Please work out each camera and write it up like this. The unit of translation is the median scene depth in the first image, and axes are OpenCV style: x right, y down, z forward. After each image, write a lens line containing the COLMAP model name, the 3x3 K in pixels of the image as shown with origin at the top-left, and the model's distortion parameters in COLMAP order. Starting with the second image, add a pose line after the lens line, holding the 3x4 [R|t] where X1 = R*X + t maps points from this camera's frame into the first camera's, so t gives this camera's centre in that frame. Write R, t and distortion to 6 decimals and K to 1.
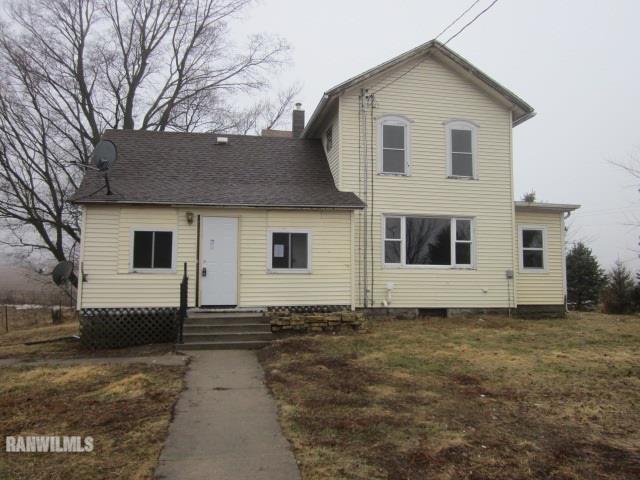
lens RADIAL K [[535.5, 0, 320.0], [0, 535.5, 240.0], [0, 0, 1]] dist [-0.043687, 0.000663]
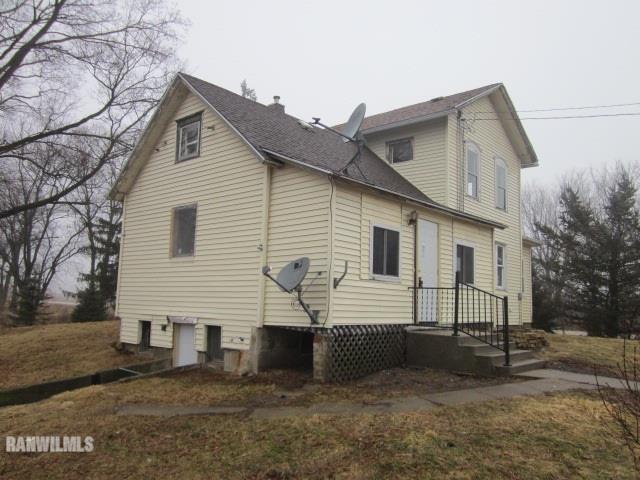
lens RADIAL K [[535.5, 0, 320.0], [0, 535.5, 240.0], [0, 0, 1]] dist [-0.043687, 0.000663]
pose [[0.801506, 0.101534, 0.589304, -0.869383], [-0.084321, 0.994823, -0.056719, 0.054298], [-0.592012, -0.004230, 0.805918, 0.410512]]
